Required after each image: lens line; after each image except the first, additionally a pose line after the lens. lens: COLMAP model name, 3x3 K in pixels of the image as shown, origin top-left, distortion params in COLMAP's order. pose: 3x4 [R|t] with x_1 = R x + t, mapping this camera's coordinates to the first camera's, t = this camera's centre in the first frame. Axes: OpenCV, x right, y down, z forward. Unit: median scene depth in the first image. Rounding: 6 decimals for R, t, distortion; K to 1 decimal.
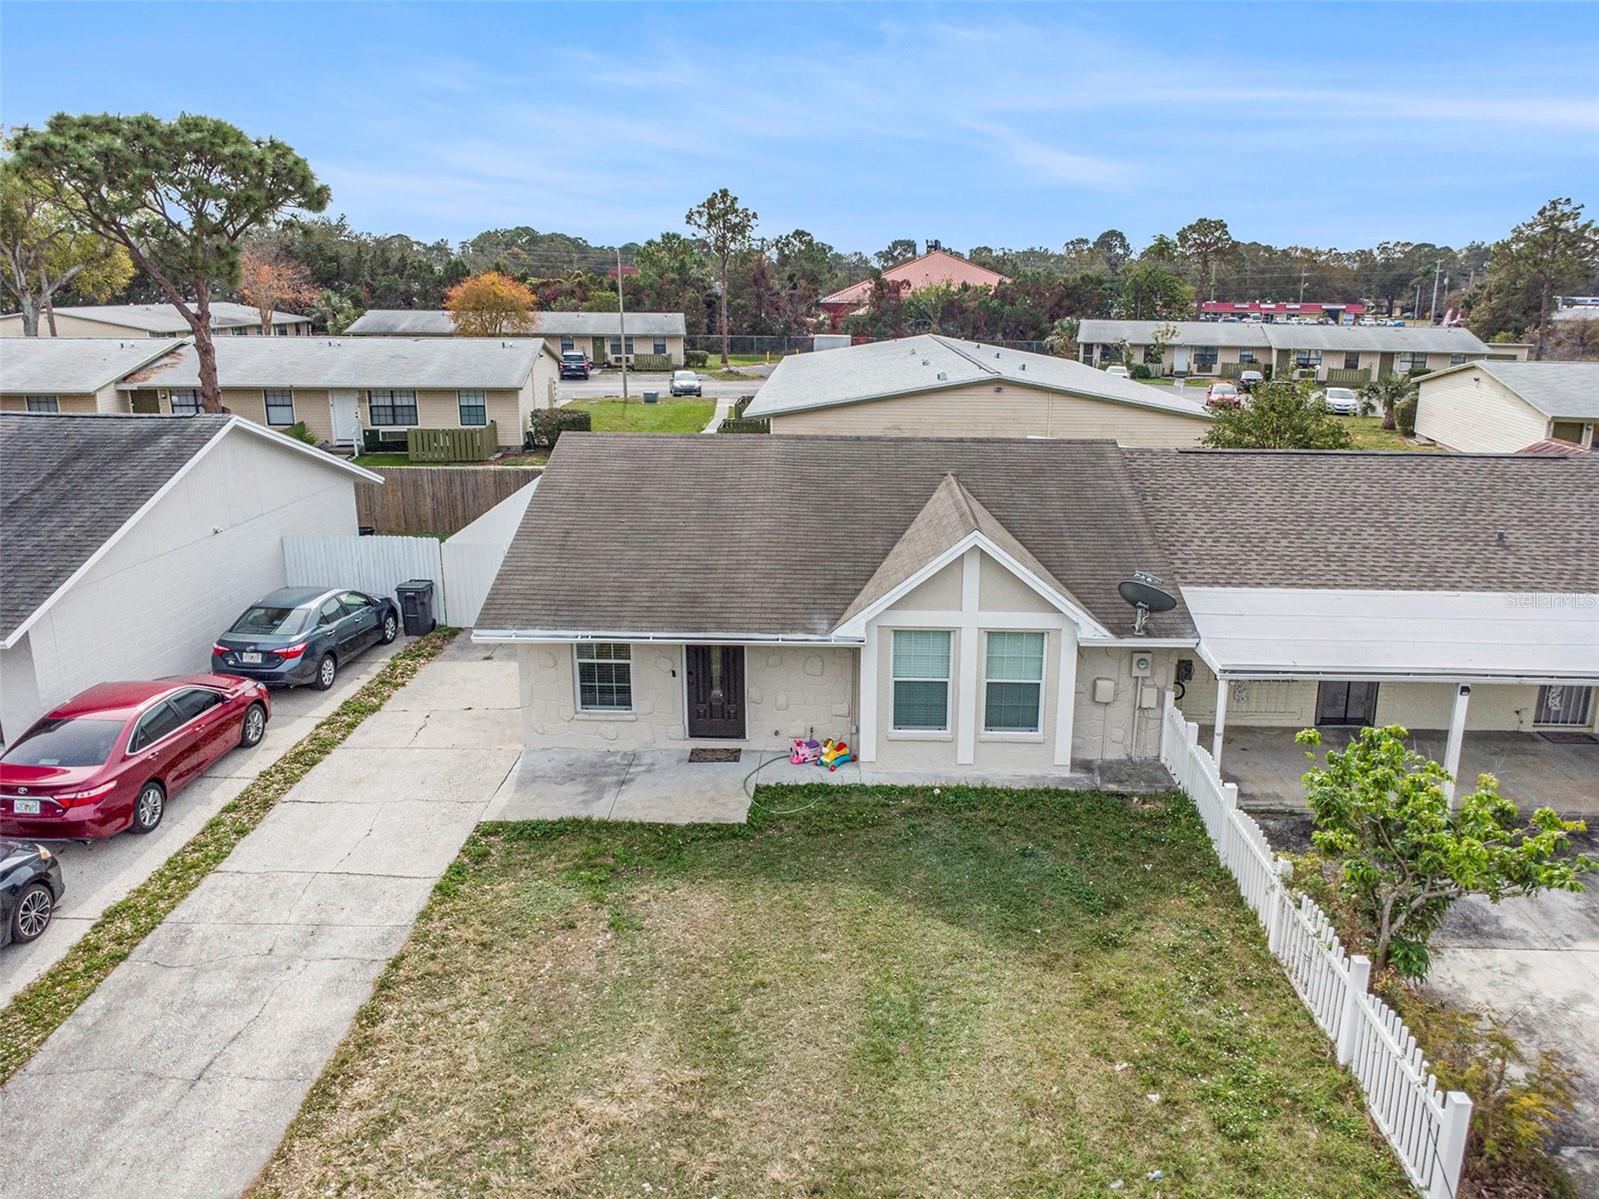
lens RADIAL K [[1209.4, 0, 797.0], [0, 1209.4, 545.0], [0, 0, 1]] dist [0.014264, -0.002235]
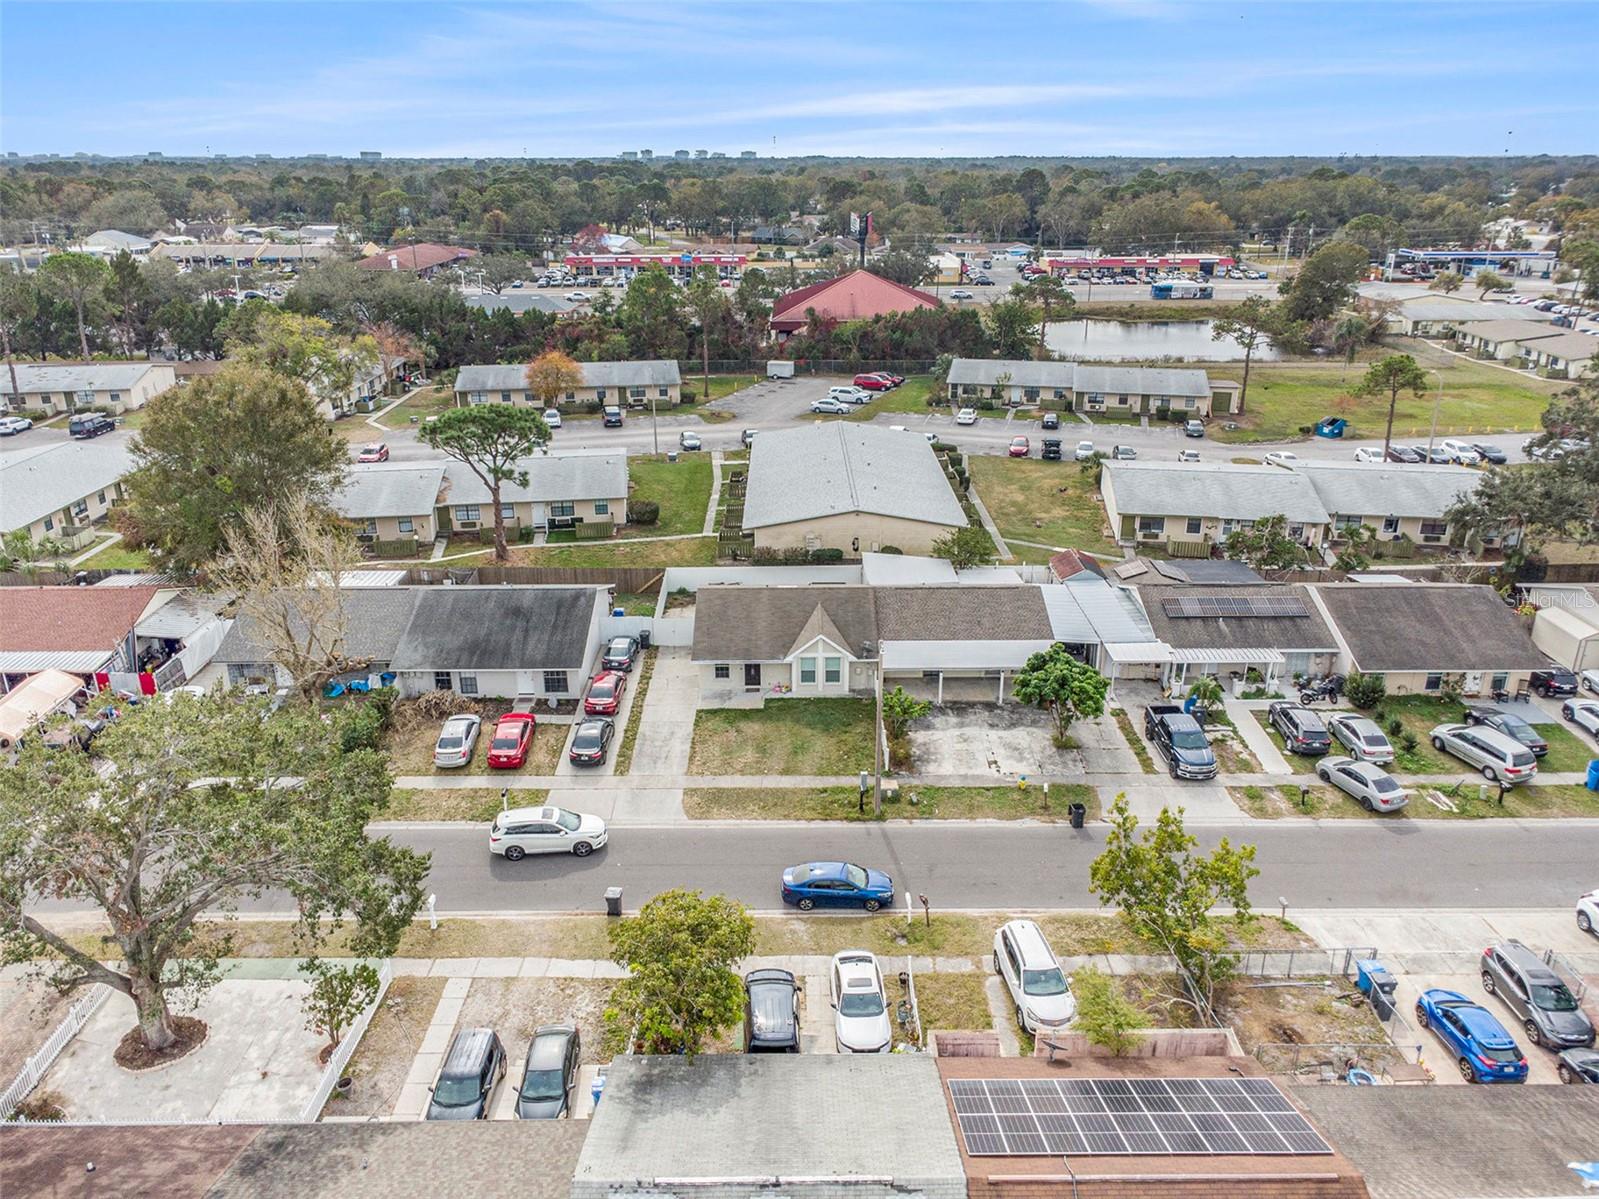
lens RADIAL K [[1126.5, 0, 799.5], [0, 1126.5, 599.5], [0, 0, 1]] dist [0.001807, -0.000909]
pose [[0.998926, -0.018941, 0.042286, -0.067214], [0.013172, 0.991062, 0.132750, -0.564936], [-0.044422, -0.132051, 0.990247, -2.413529]]
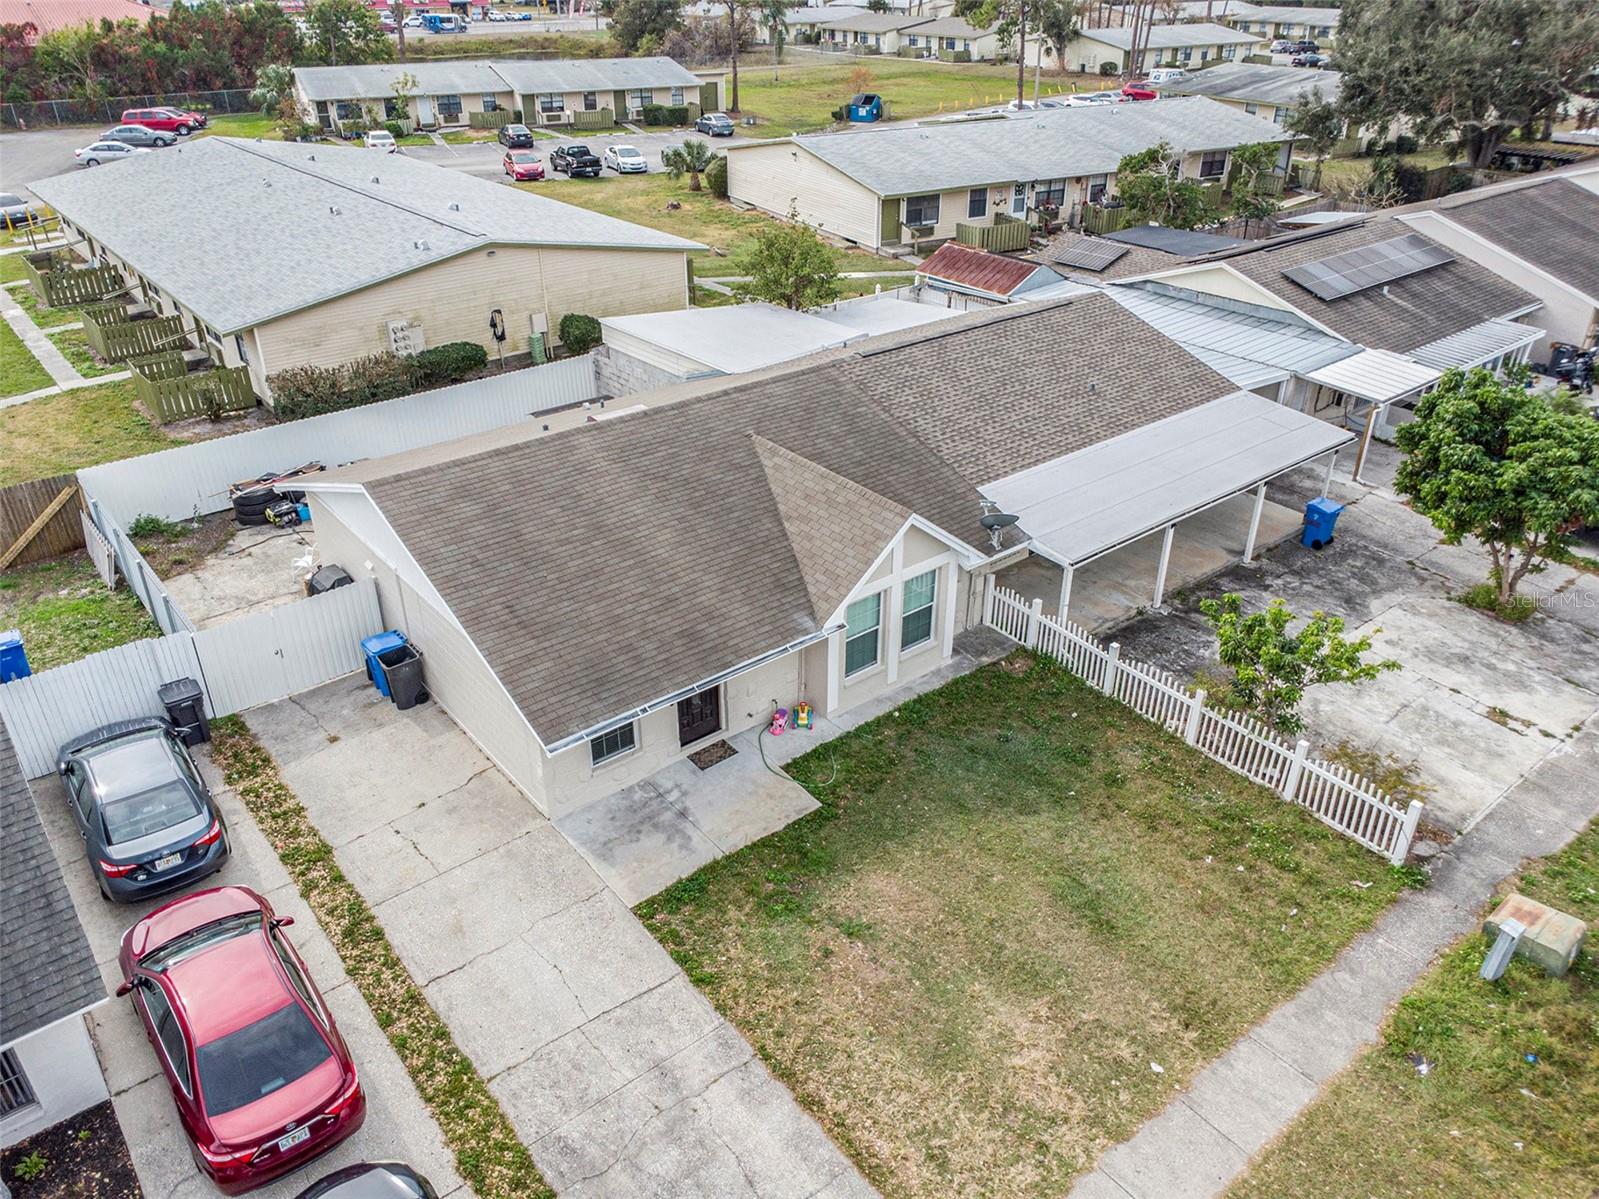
lens RADIAL K [[1193.3, 0, 849.2], [0, 1193.3, 600.1], [0, 0, 1]] dist [0.010078, -0.004563]
pose [[0.754922, -0.325081, 0.569574, -0.571331], [0.155696, 0.932509, 0.325862, -0.307958], [-0.637064, -0.157320, 0.754586, 0.114558]]
